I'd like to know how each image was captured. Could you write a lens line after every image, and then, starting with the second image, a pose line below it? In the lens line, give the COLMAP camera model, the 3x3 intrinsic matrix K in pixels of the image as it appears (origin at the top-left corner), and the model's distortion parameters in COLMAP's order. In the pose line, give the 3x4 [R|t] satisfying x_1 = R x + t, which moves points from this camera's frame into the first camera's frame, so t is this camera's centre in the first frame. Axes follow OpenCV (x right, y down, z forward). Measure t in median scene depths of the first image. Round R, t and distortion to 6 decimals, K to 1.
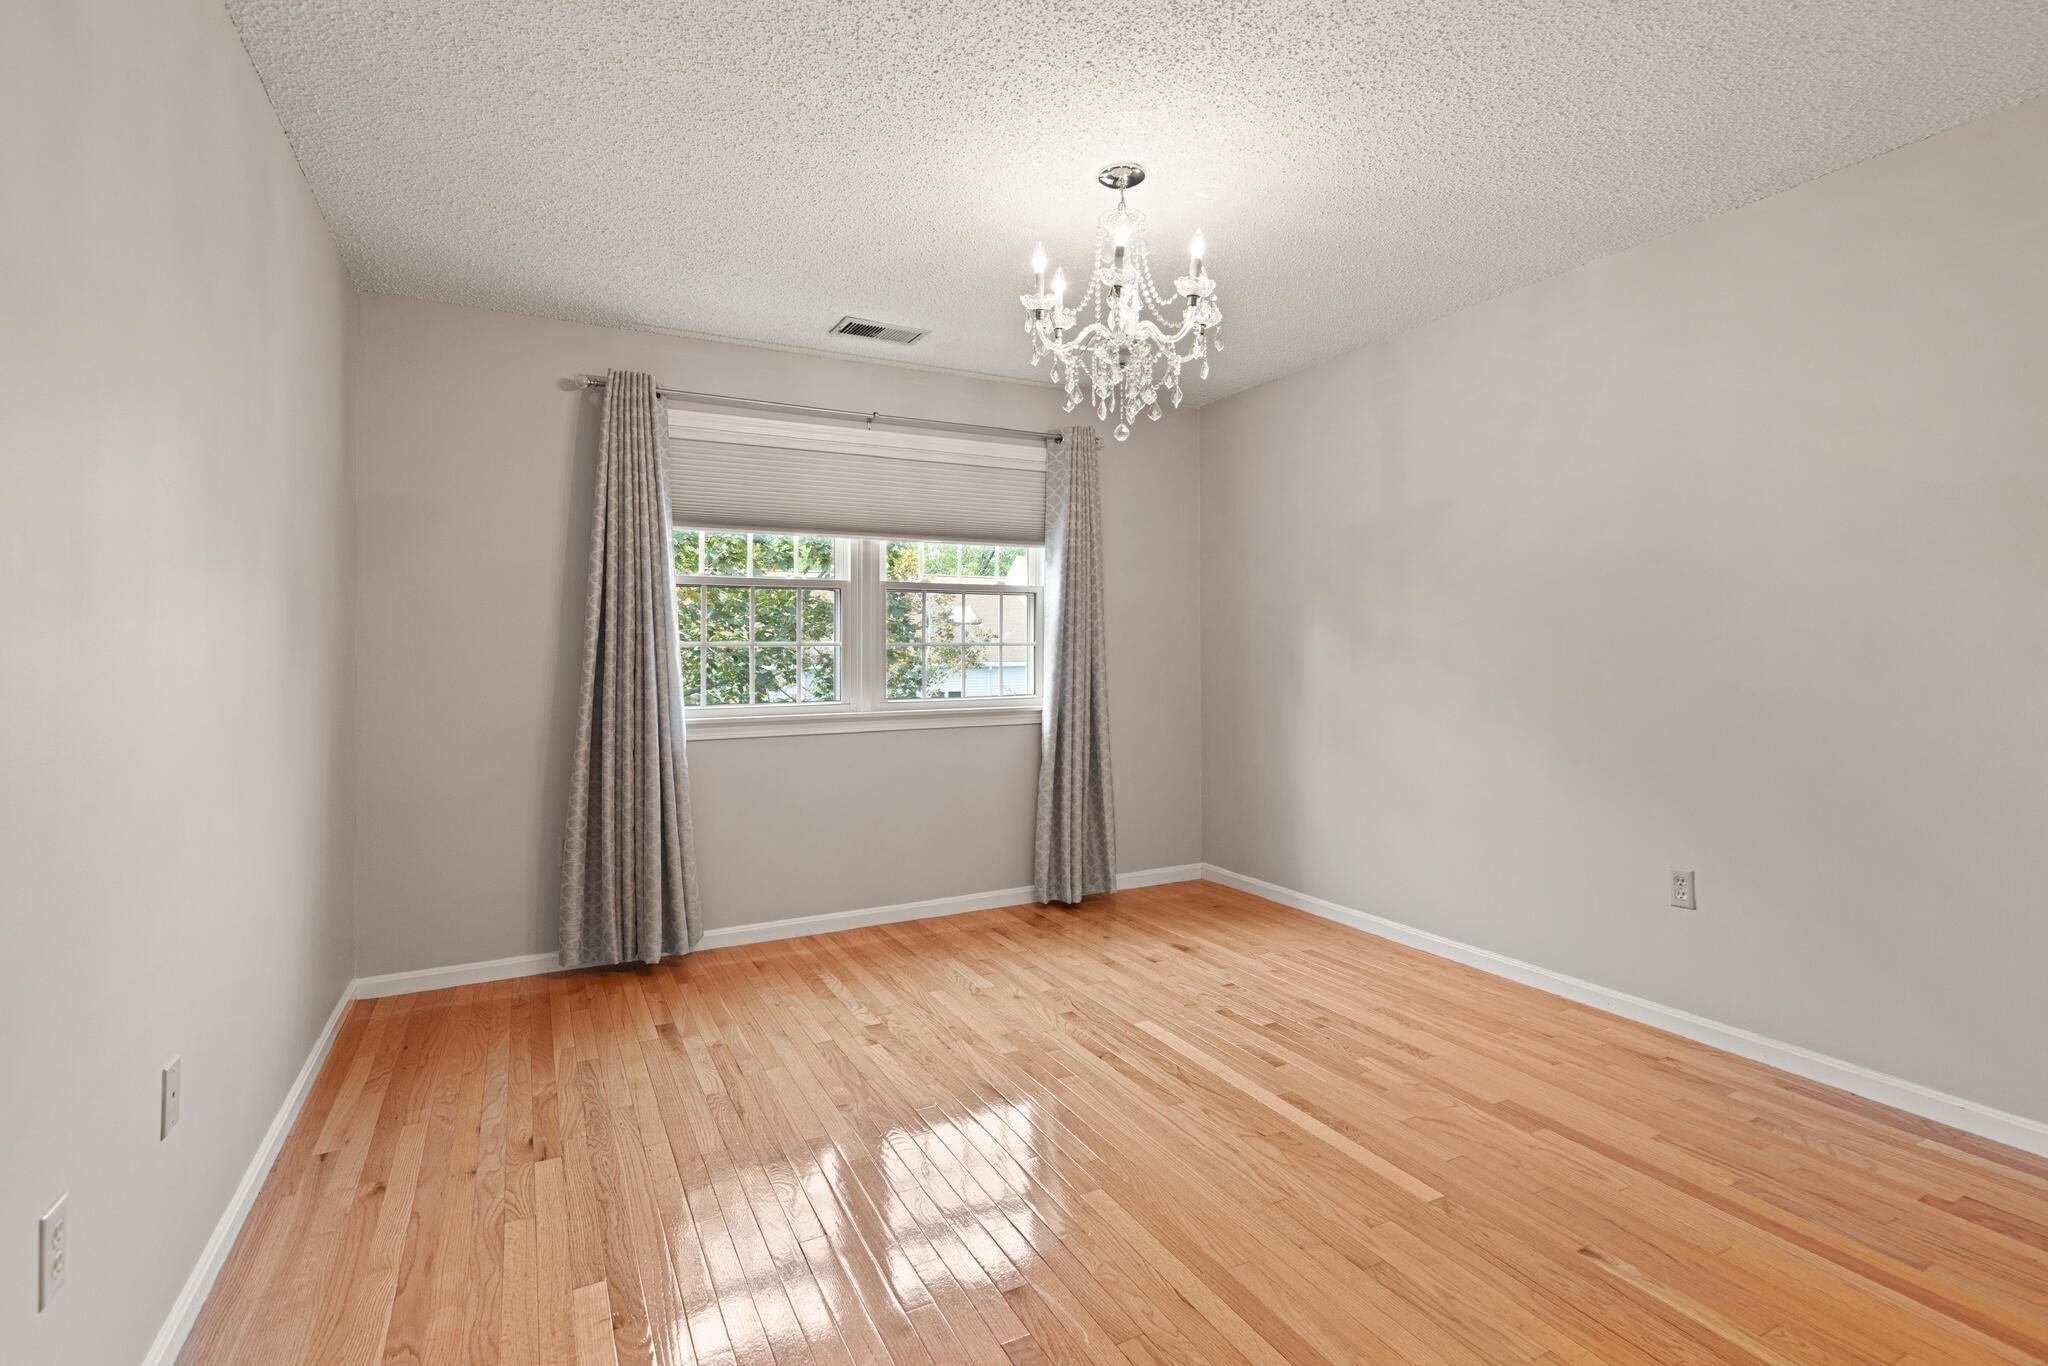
lens RADIAL K [[947.0, 0, 1022.4], [0, 947.0, 668.2], [0, 0, 1]] dist [0.017803, -0.005316]
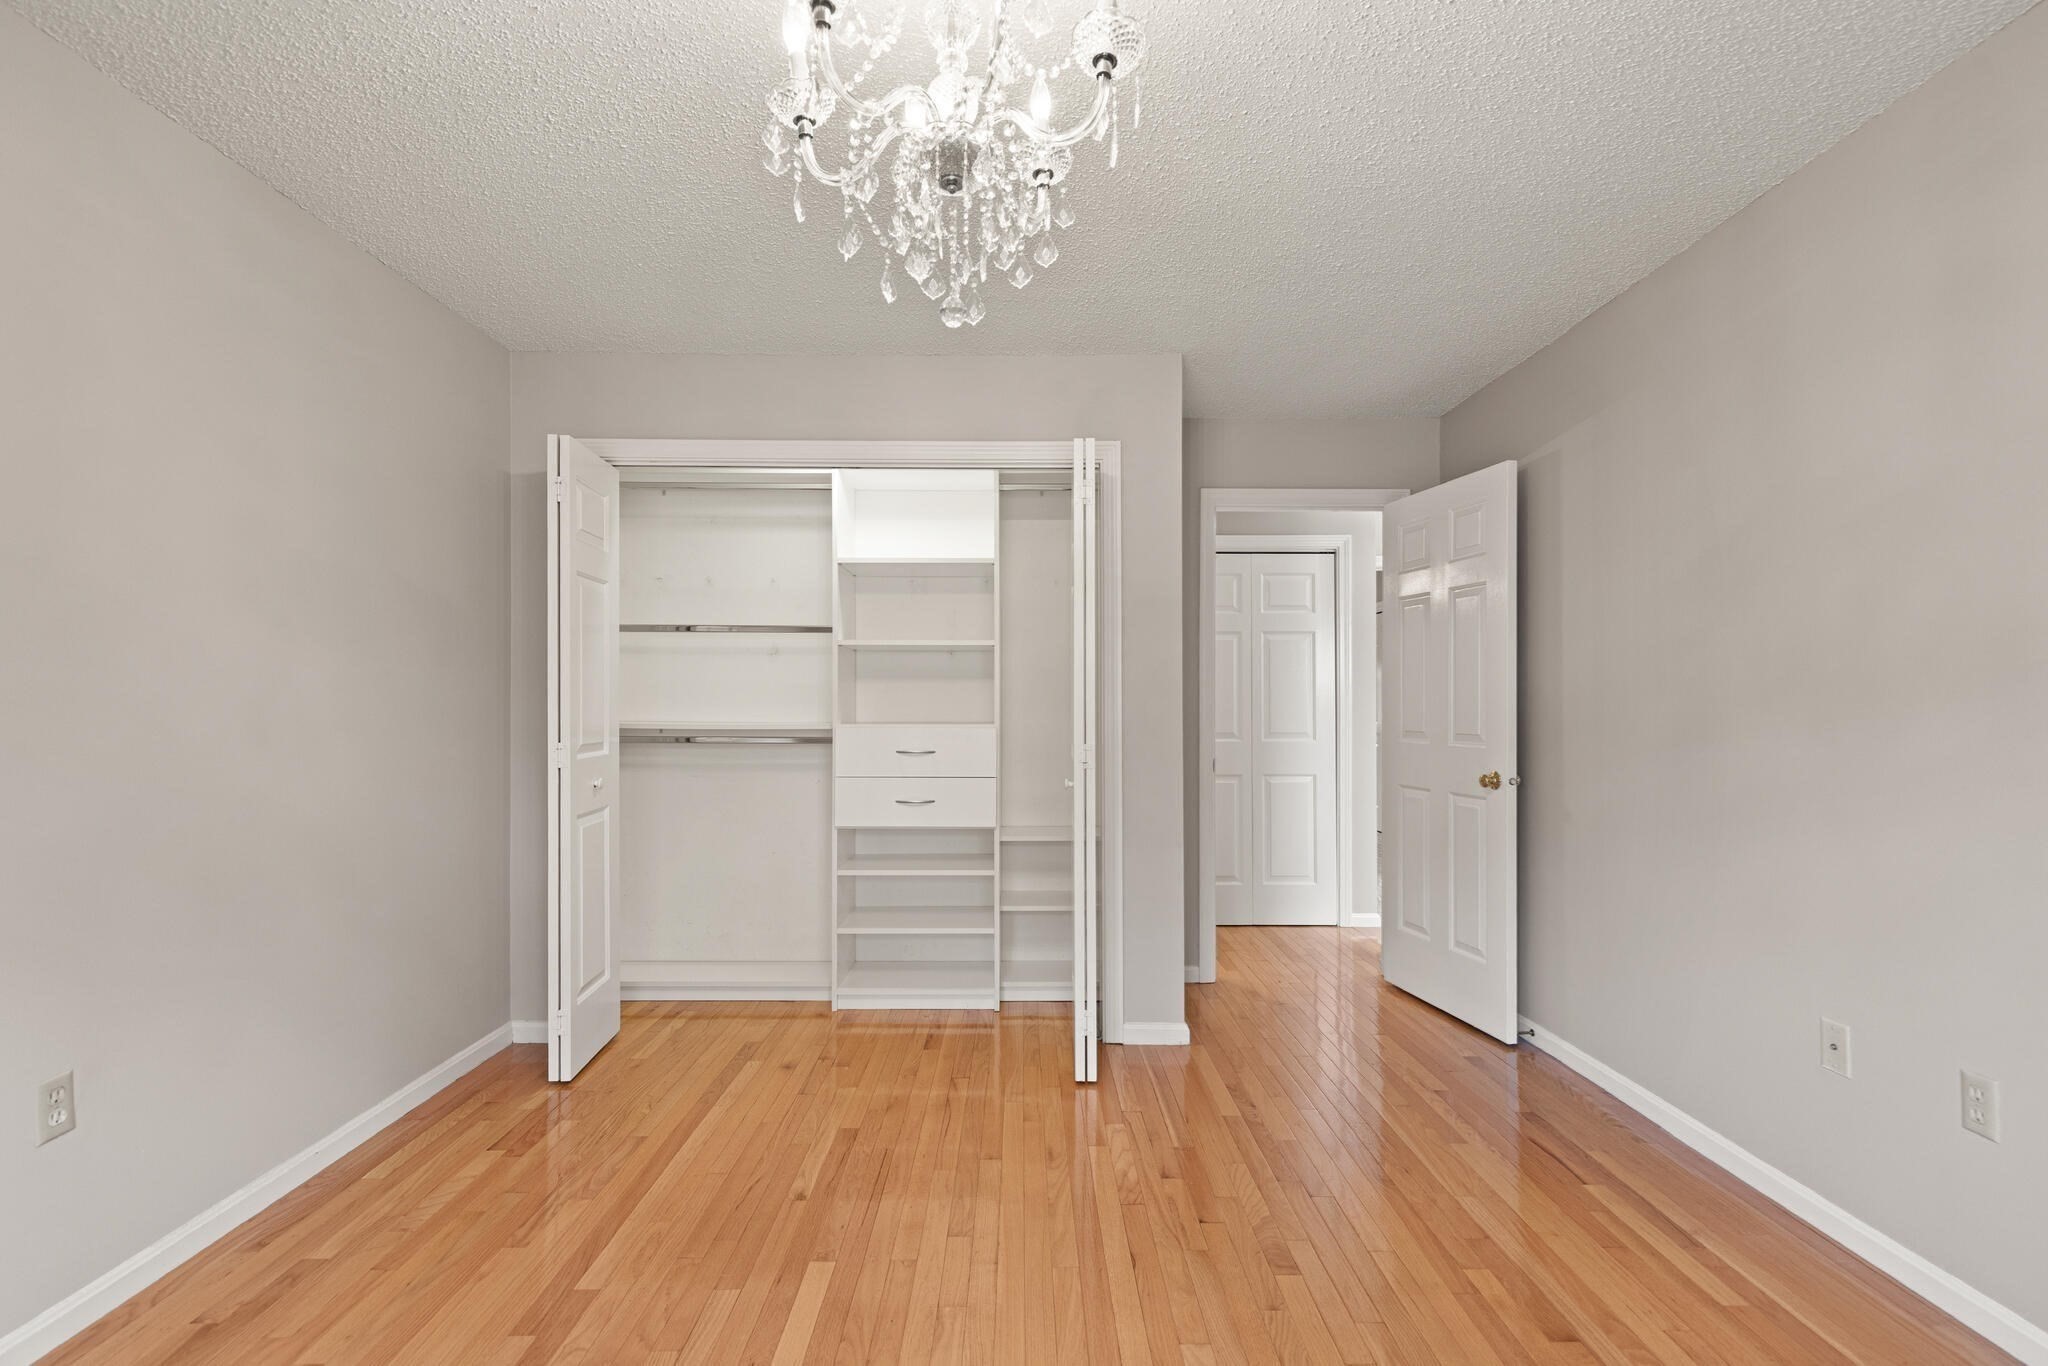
lens RADIAL K [[947.0, 0, 1022.4], [0, 947.0, 668.2], [0, 0, 1]] dist [0.017803, -0.005316]
pose [[-0.893355, 0.024340, 0.448692, -0.192573], [0.014225, 0.999563, -0.025902, -0.032589], [-0.449127, -0.016757, -0.893311, 1.606745]]
